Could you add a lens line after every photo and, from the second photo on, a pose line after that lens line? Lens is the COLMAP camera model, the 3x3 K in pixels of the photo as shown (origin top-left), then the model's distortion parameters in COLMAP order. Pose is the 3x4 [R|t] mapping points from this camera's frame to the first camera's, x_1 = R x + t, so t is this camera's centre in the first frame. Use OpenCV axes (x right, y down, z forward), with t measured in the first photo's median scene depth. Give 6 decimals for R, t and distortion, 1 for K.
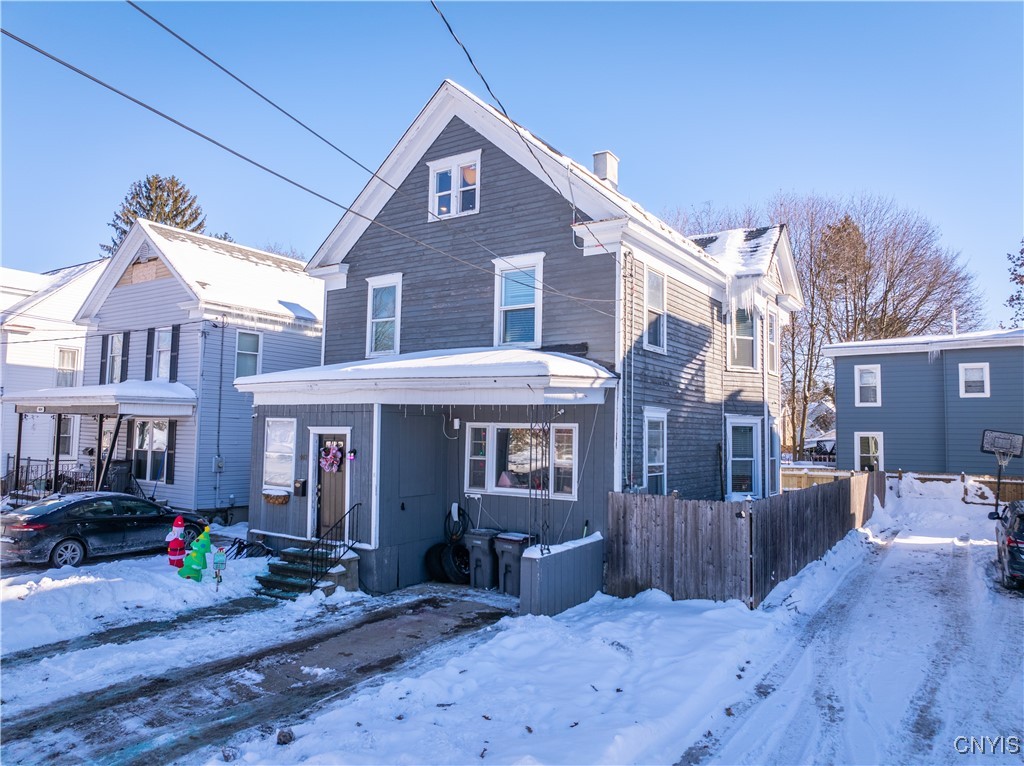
lens RADIAL K [[721.0, 0, 514.5], [0, 721.0, 379.5], [0, 0, 1]] dist [-0.060312, 0.033855]
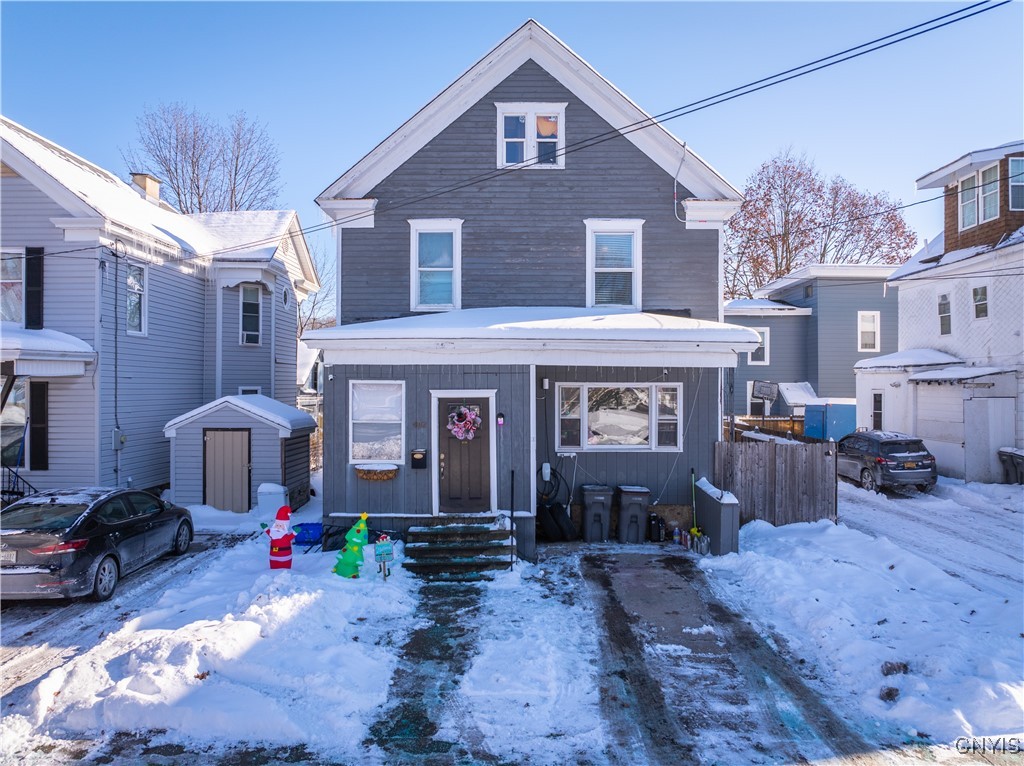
lens RADIAL K [[731.3, 0, 516.5], [0, 731.3, 389.8], [0, 0, 1]] dist [-0.041540, 0.006770]
pose [[0.834189, -0.019801, 0.551123, -0.696062], [-0.027999, 0.996546, 0.078185, -0.007604], [-0.550767, -0.080653, 0.830753, 0.195722]]
